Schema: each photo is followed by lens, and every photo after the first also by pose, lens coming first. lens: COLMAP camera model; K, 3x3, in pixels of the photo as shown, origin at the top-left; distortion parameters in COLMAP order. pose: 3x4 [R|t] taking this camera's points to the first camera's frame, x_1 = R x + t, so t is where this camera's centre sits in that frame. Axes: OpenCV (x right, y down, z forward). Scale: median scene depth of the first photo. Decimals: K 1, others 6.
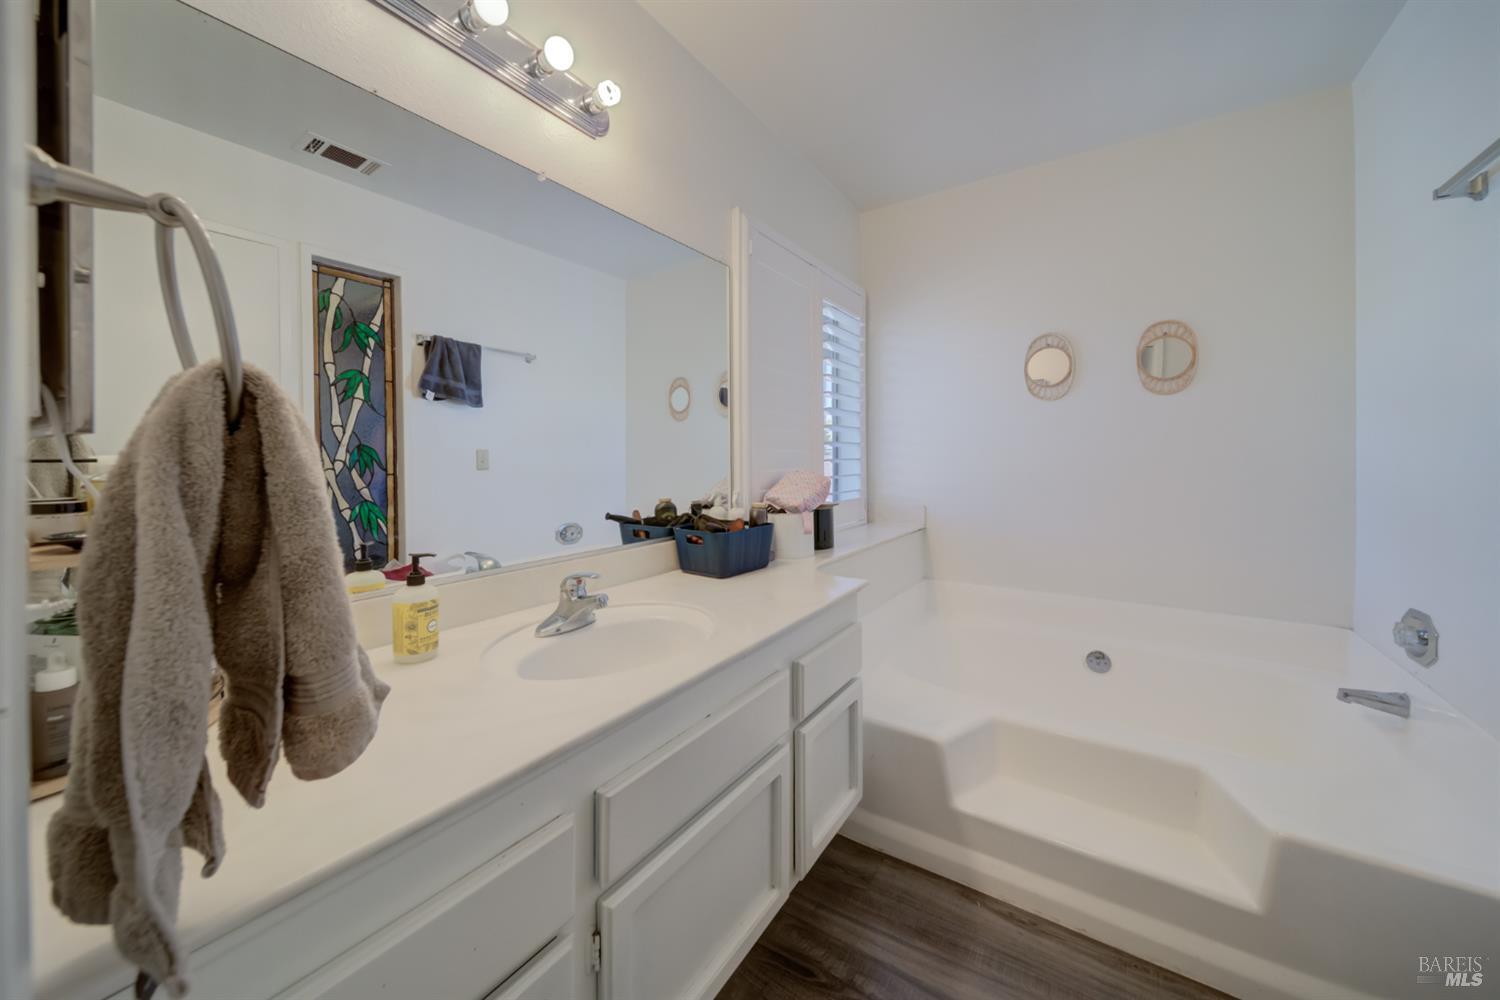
lens RADIAL K [[540.3, 0, 757.5], [0, 540.3, 461.0], [0, 0, 1]] dist [0.002155, -0.000088]
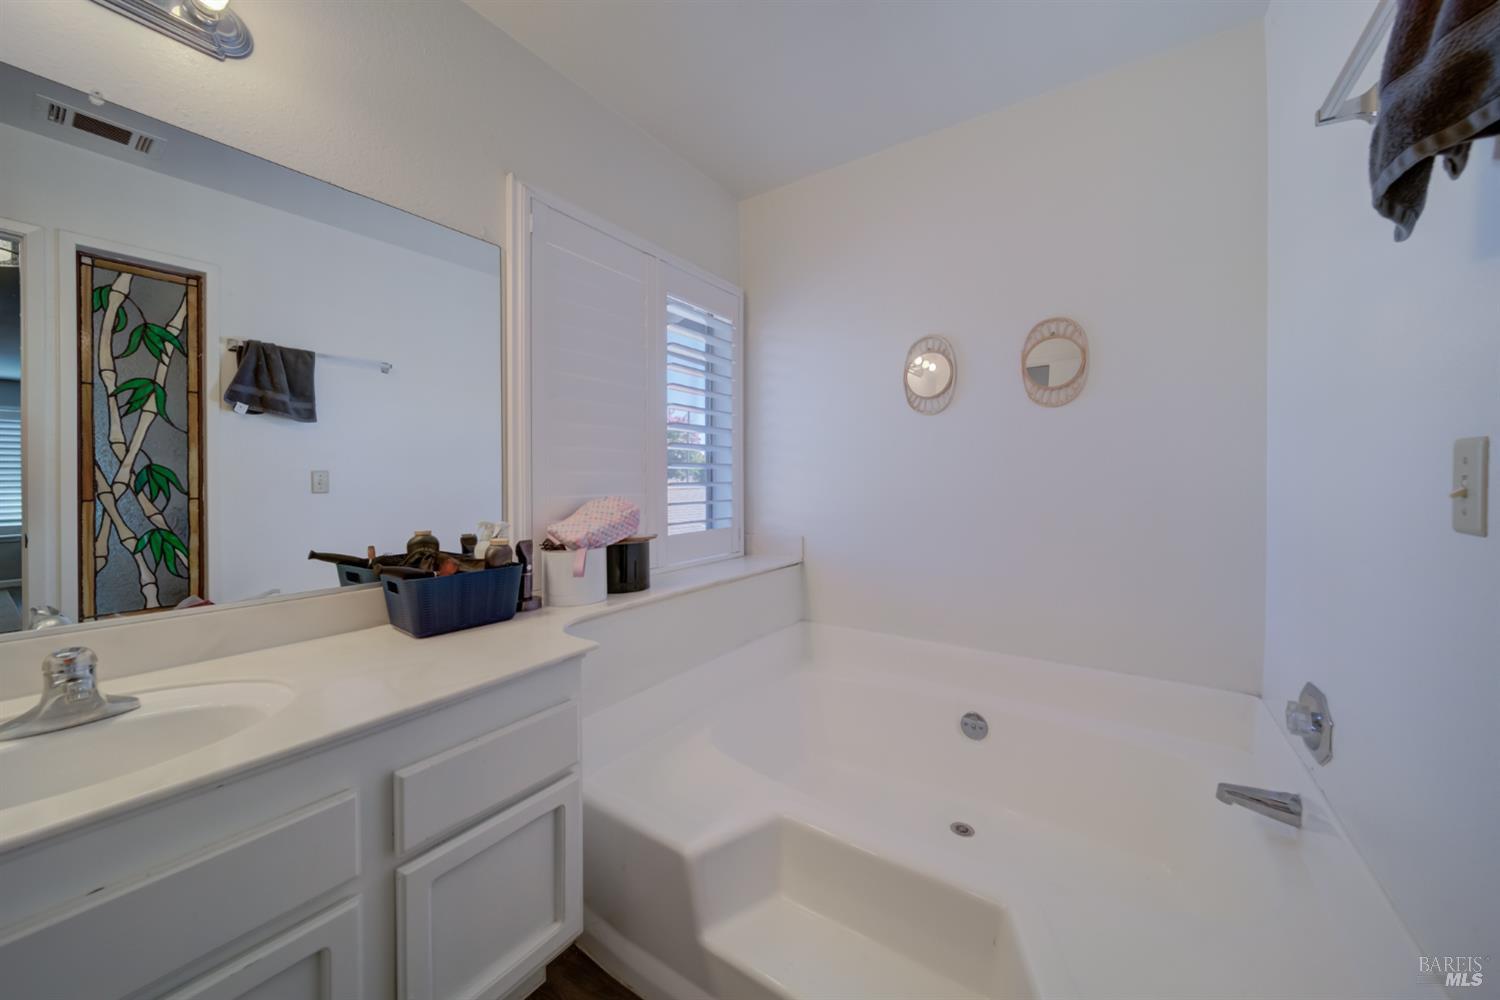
lens RADIAL K [[544.2, 0, 755.0], [0, 544.2, 480.5], [0, 0, 1]] dist [-0.001673, -0.000244]
pose [[0.999985, 0.002786, -0.004738, 0.247644], [-0.002803, 0.999990, -0.003507, -0.004034], [0.004728, 0.003520, 0.999983, 0.133260]]
